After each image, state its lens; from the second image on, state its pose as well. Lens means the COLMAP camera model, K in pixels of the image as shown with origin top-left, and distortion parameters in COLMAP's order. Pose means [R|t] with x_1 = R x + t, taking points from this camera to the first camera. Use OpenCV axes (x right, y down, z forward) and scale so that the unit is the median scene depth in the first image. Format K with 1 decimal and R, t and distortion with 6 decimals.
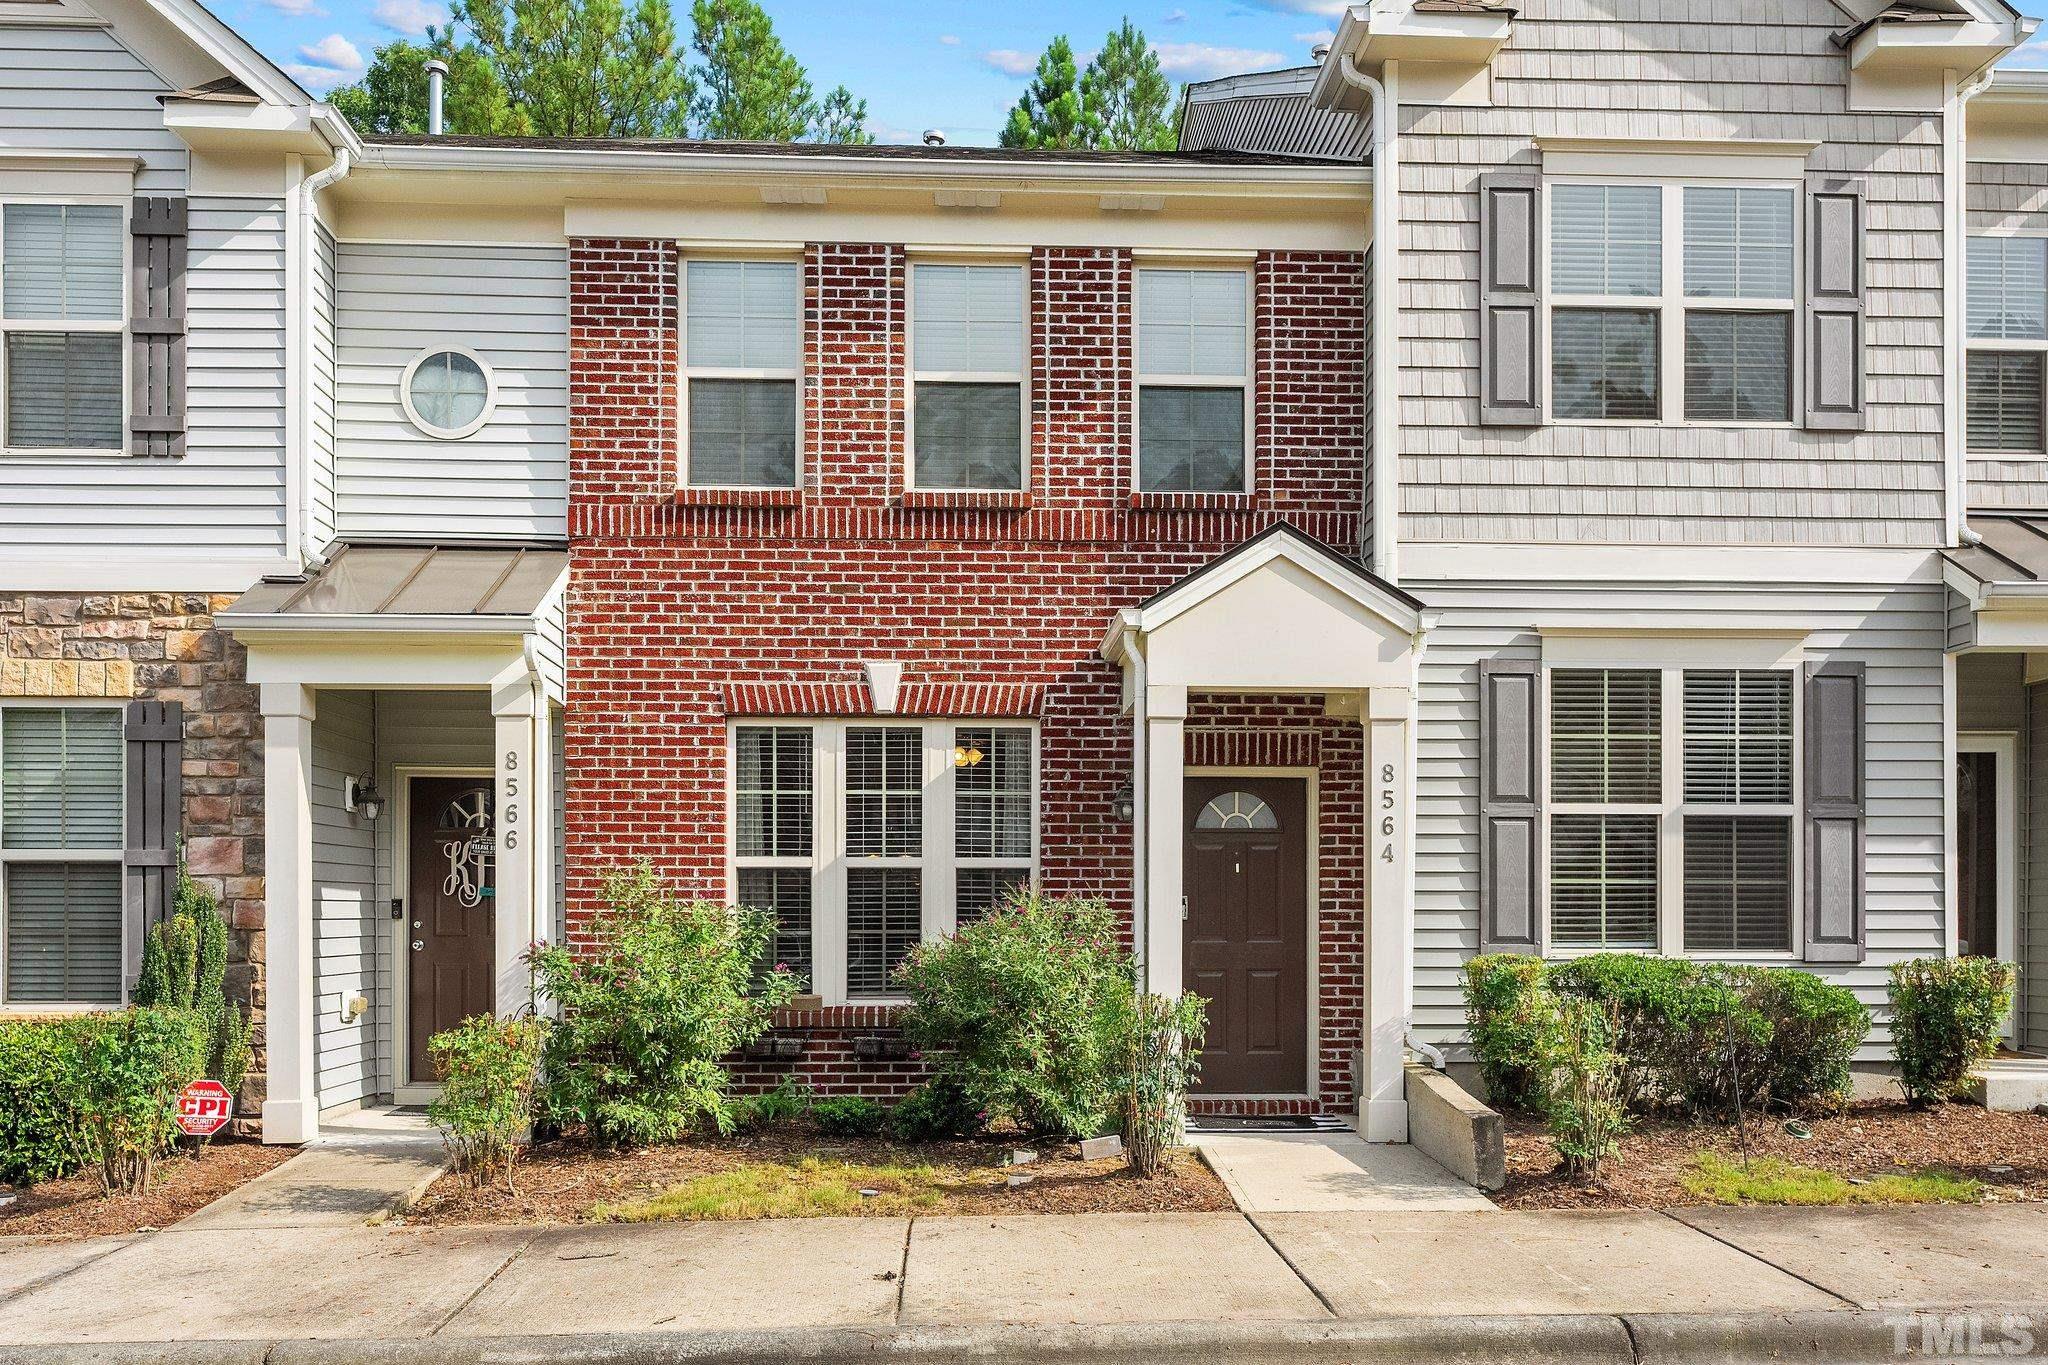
lens RADIAL K [[1599.4, 0, 1025.4], [0, 1599.4, 688.8], [0, 0, 1]] dist [0.005842, -0.000662]
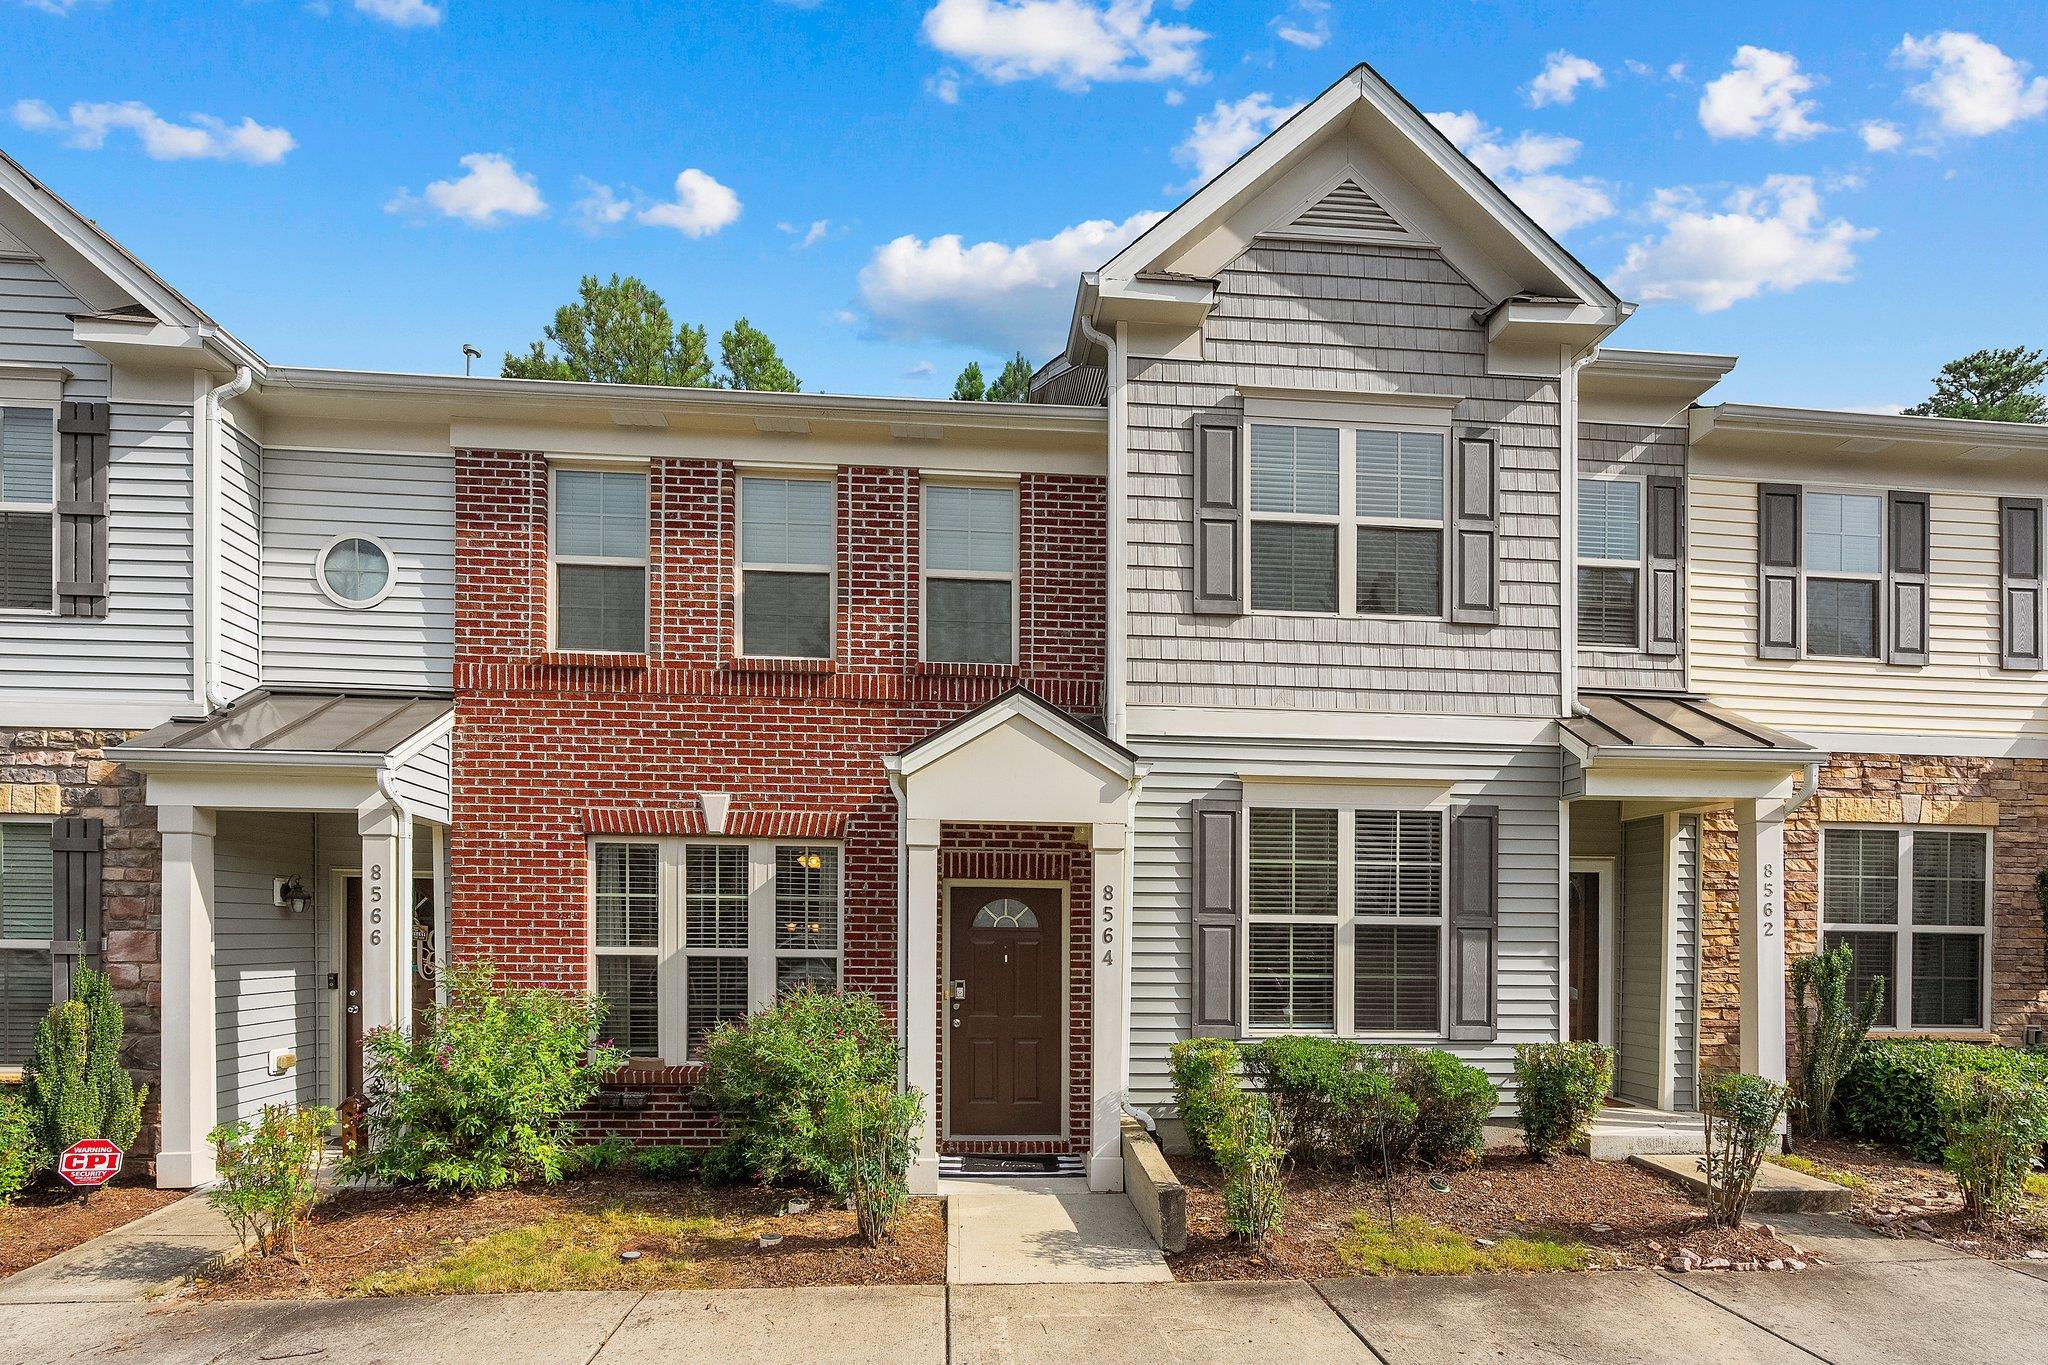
lens RADIAL K [[941.7, 0, 1027.1], [0, 941.7, 766.2], [0, 0, 1]] dist [-0.009165, 0.003799]
pose [[0.999835, 0.018169, 0.000644, 0.155934], [-0.018150, 0.999580, -0.022588, -0.025918], [-0.001054, 0.022573, 0.999745, 0.265057]]
